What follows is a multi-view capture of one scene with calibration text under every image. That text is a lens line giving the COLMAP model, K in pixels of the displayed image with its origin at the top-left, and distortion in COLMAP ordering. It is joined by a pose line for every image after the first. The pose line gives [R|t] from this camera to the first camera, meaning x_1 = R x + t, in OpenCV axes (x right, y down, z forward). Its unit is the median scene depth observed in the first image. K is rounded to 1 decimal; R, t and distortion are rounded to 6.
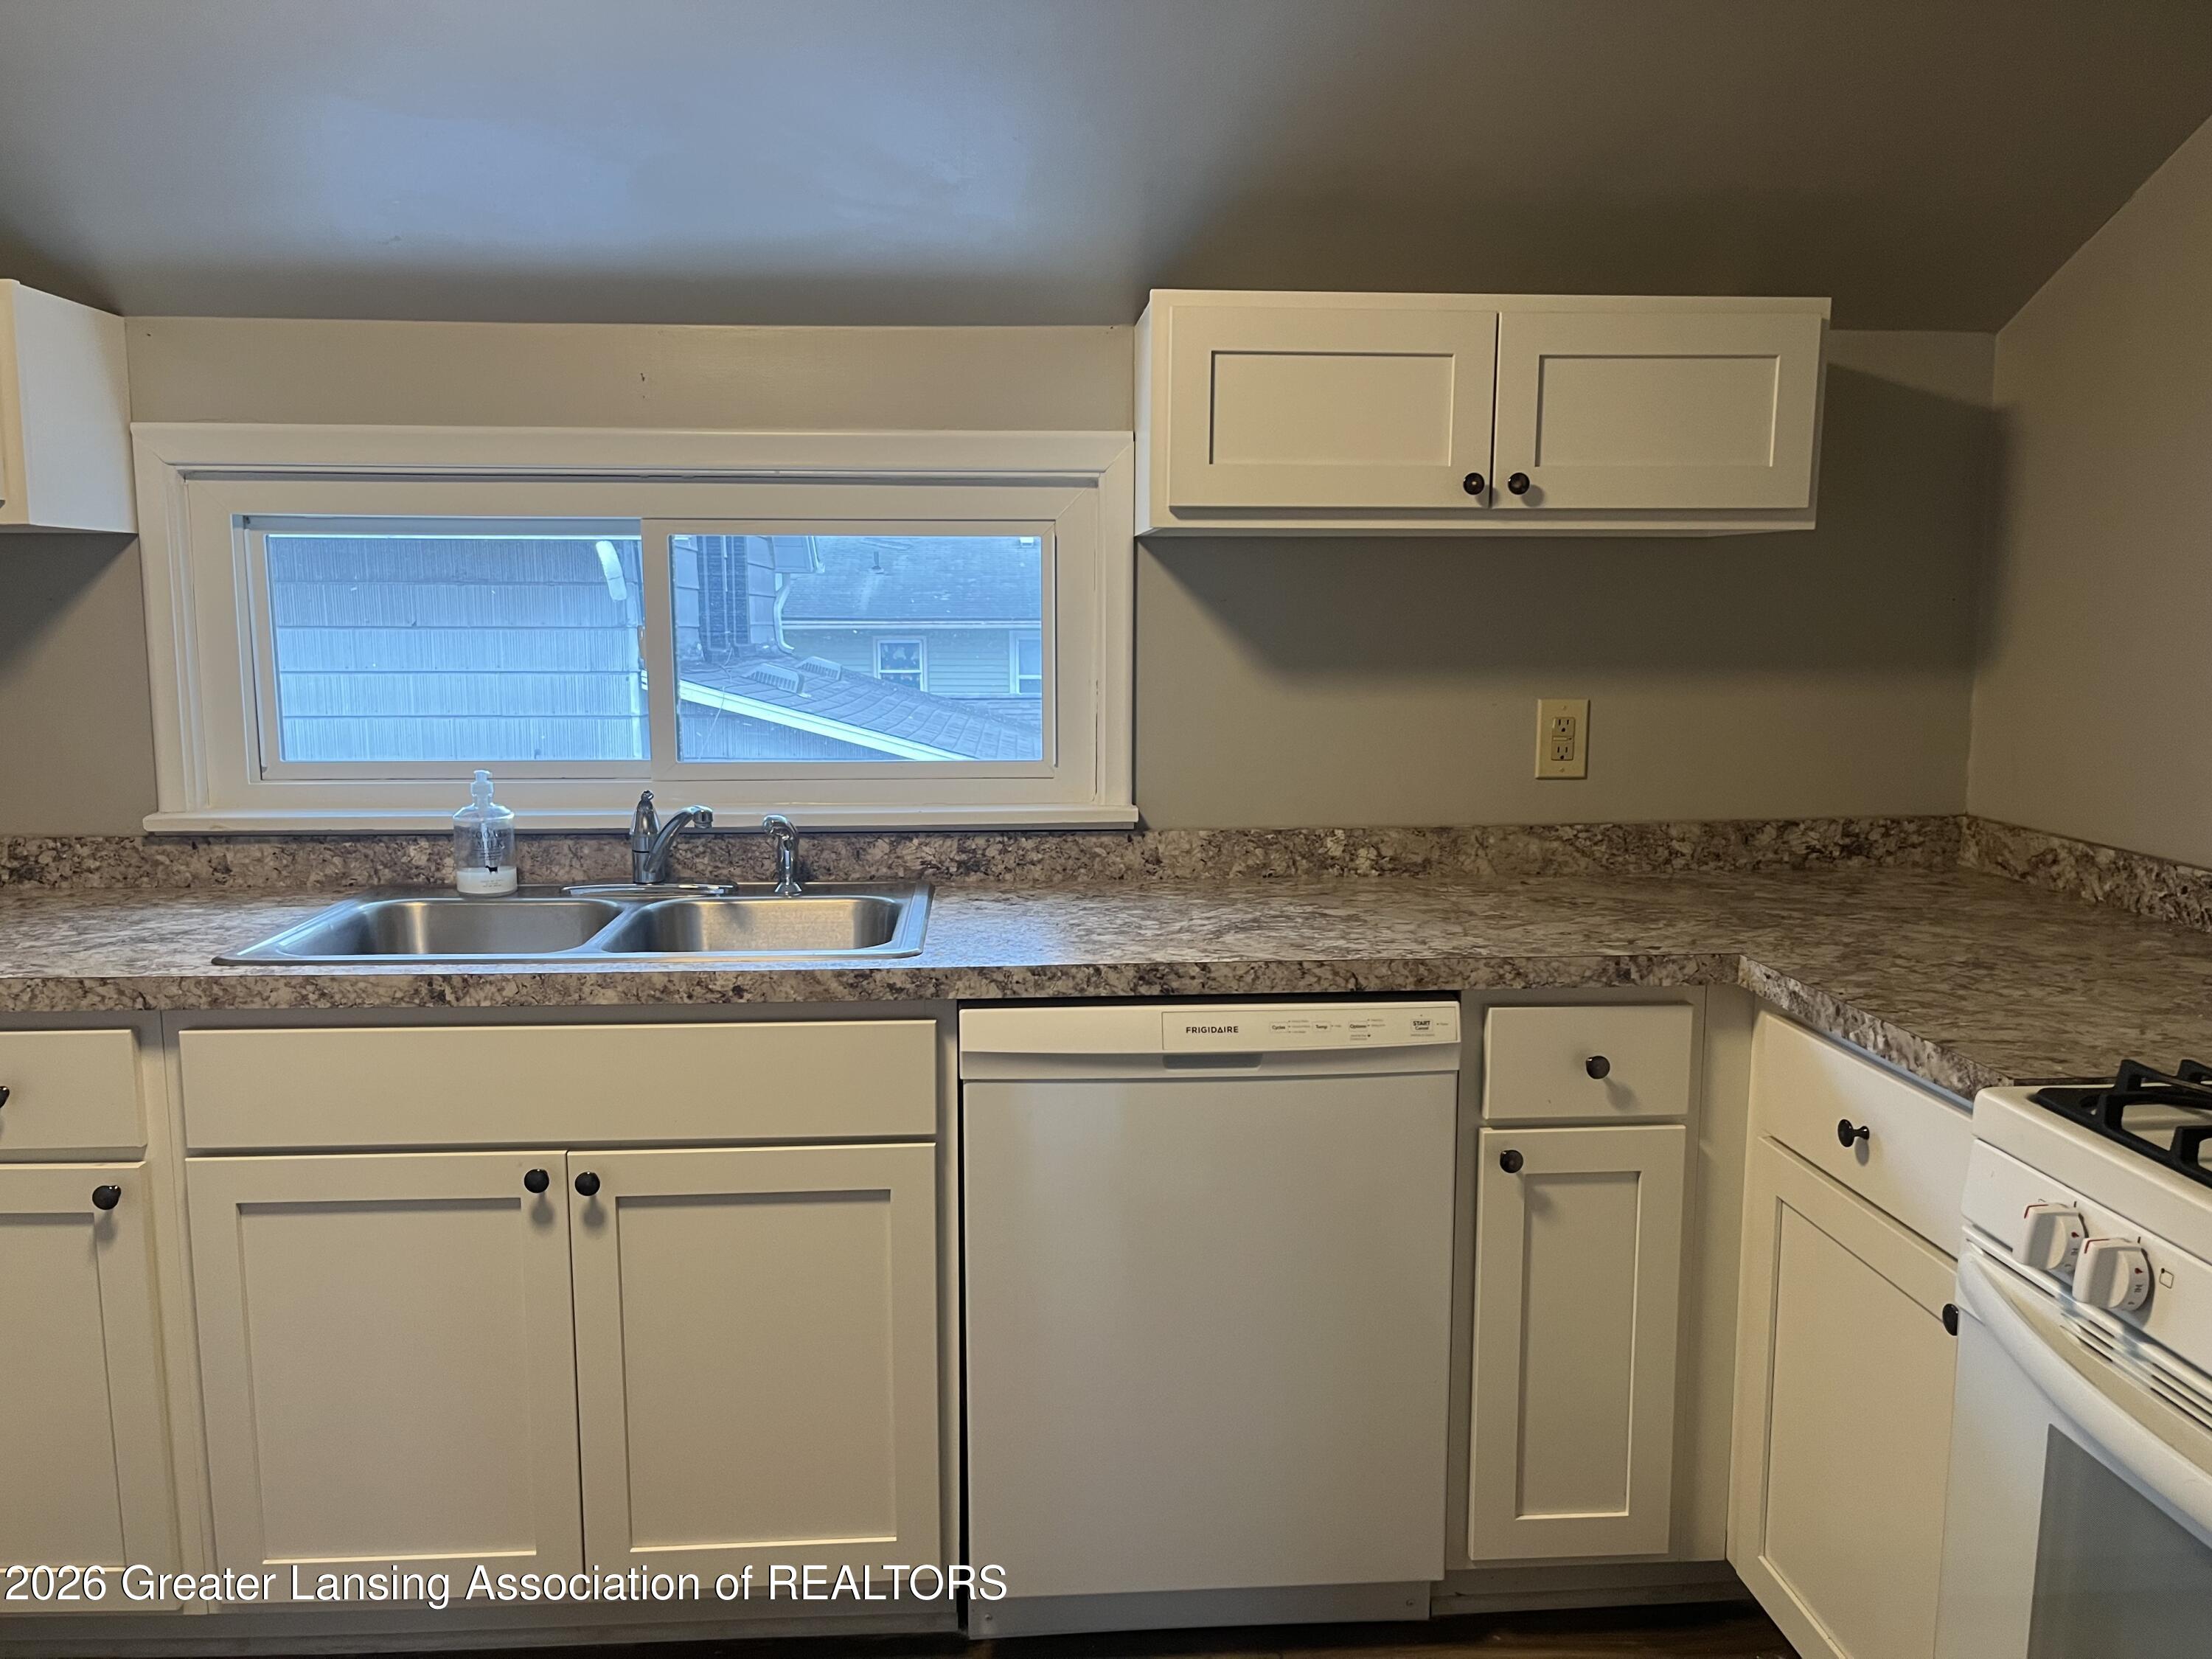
lens RADIAL K [[1700.0, 0, 1106.0], [0, 1700.0, 829.5], [0, 0, 1]] dist [0.068032, -0.092878]
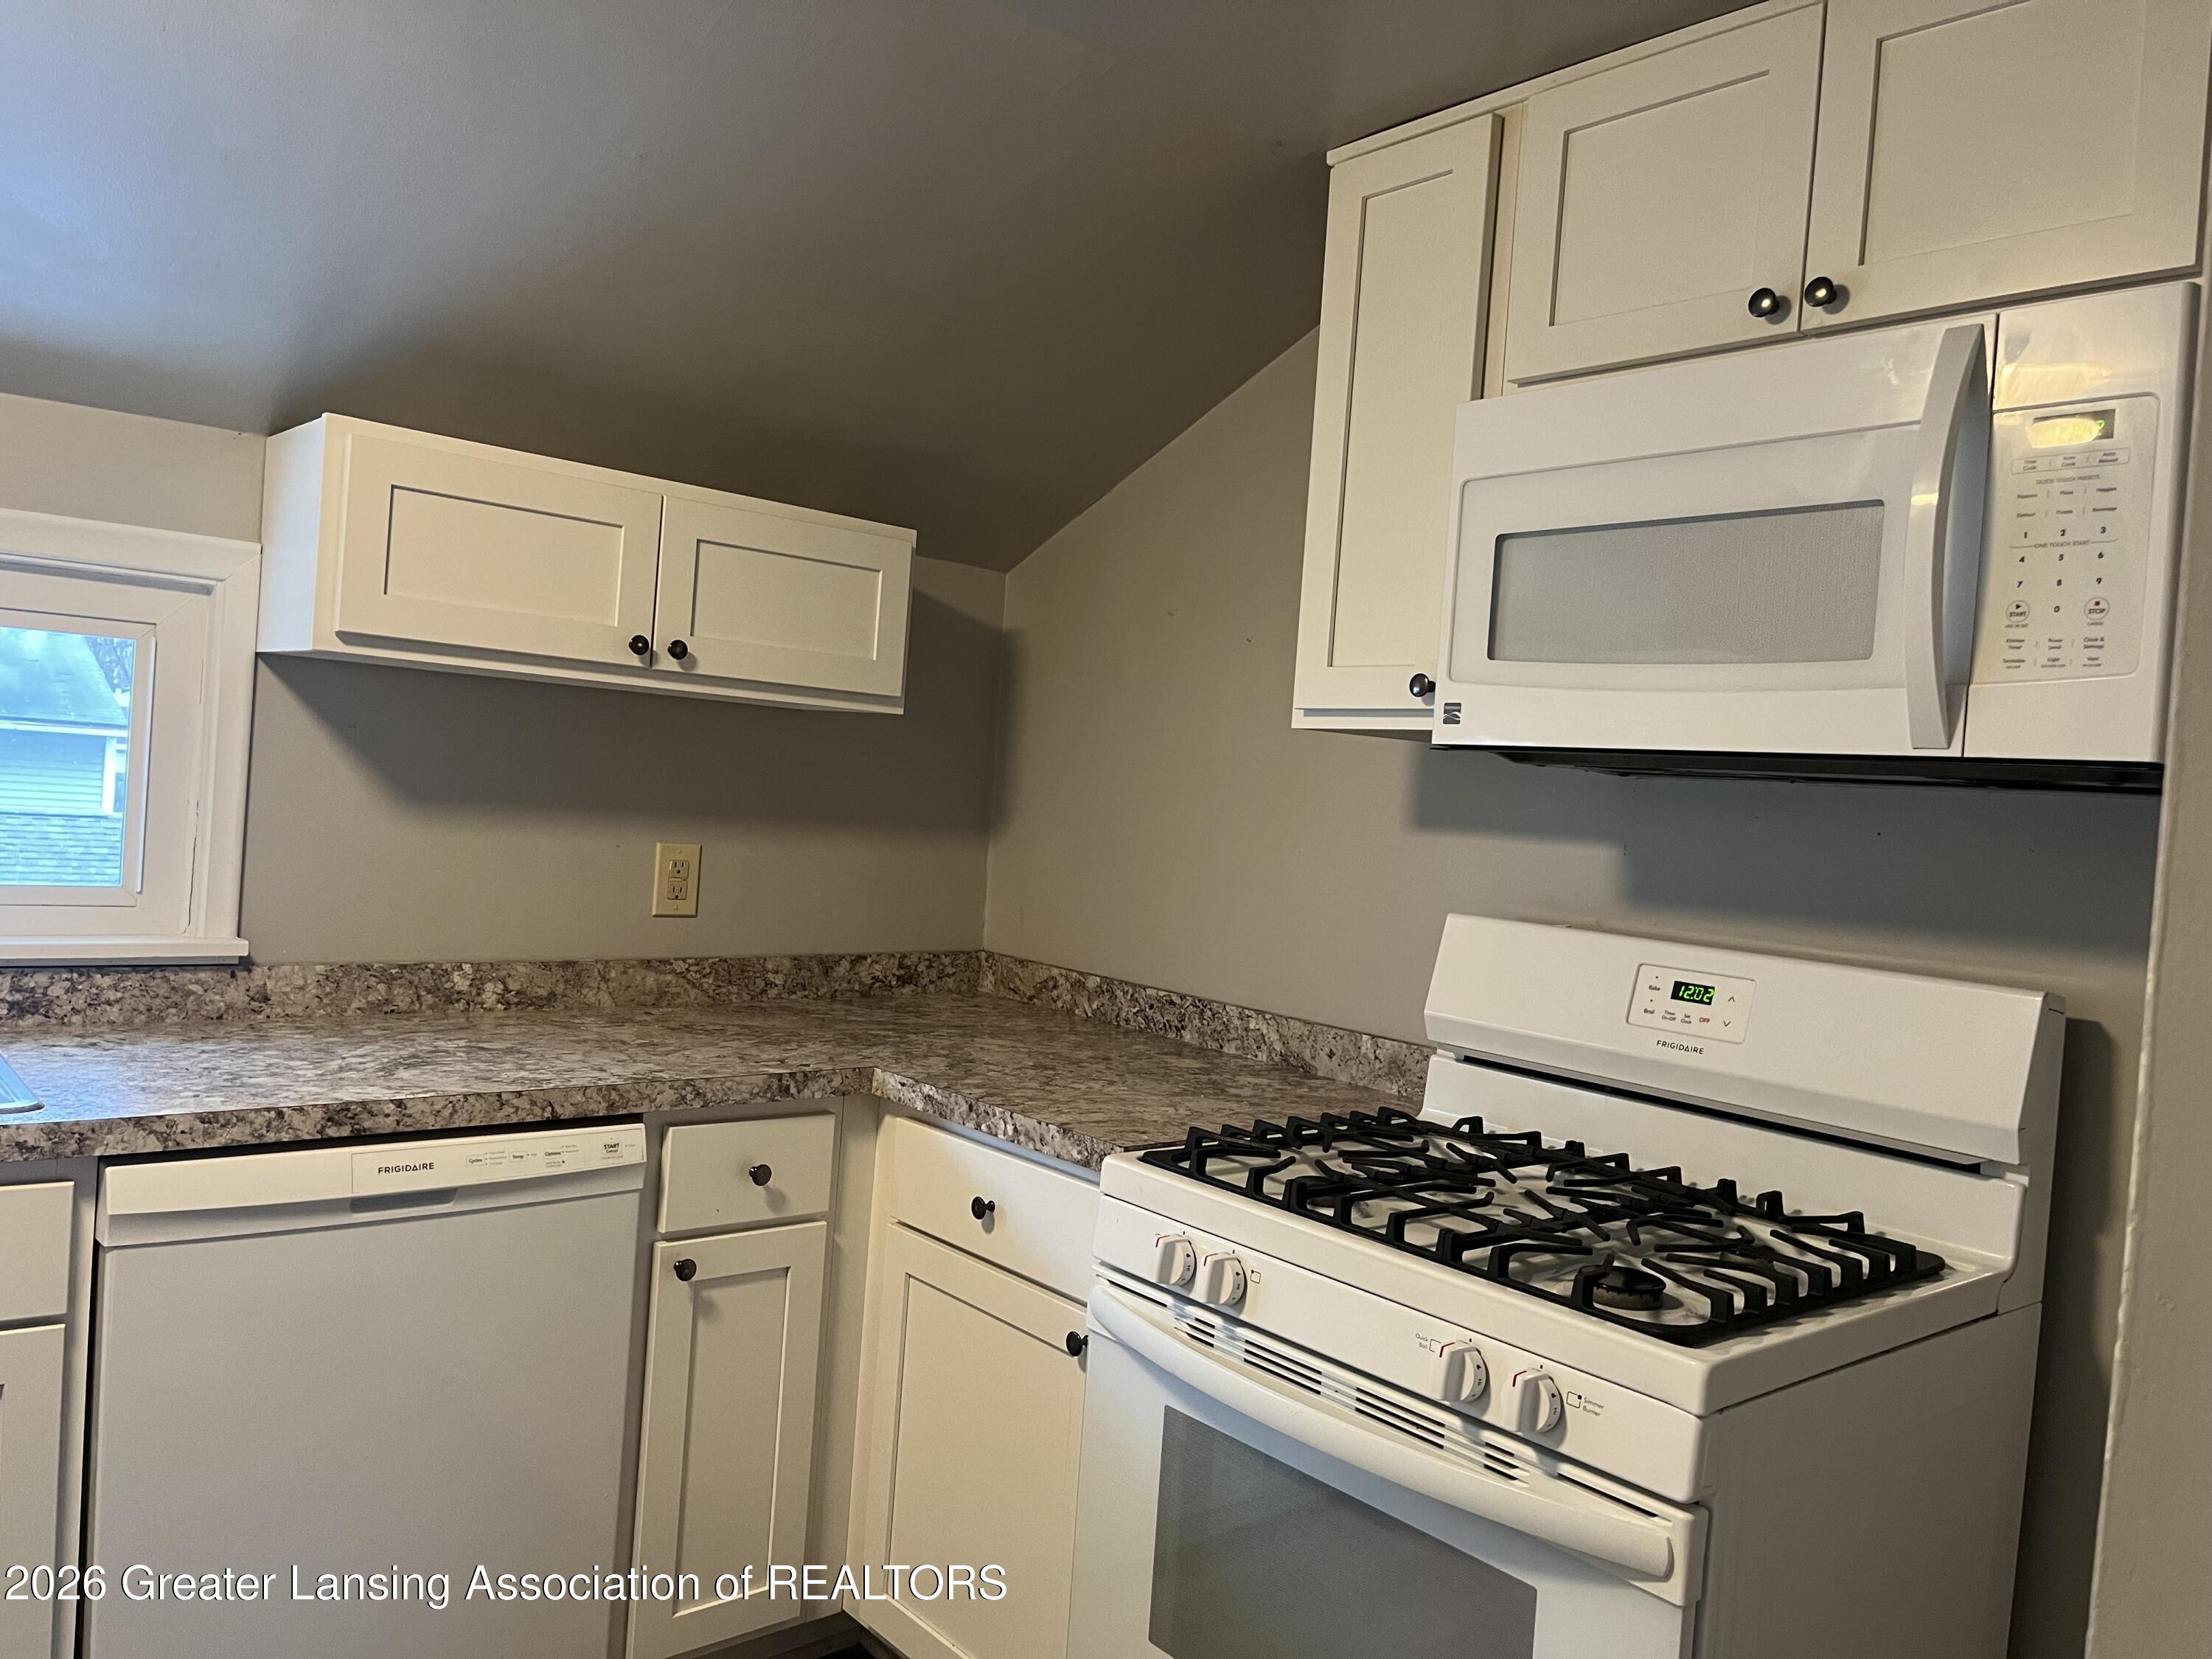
lens RADIAL K [[1700.0, 0, 1106.0], [0, 1700.0, 829.5], [0, 0, 1]] dist [0.068032, -0.092878]
pose [[0.789110, 0.046986, 0.612452, -0.231629], [0.003001, 0.996763, -0.080336, 0.004081], [-0.614245, 0.065232, 0.786415, -0.035597]]
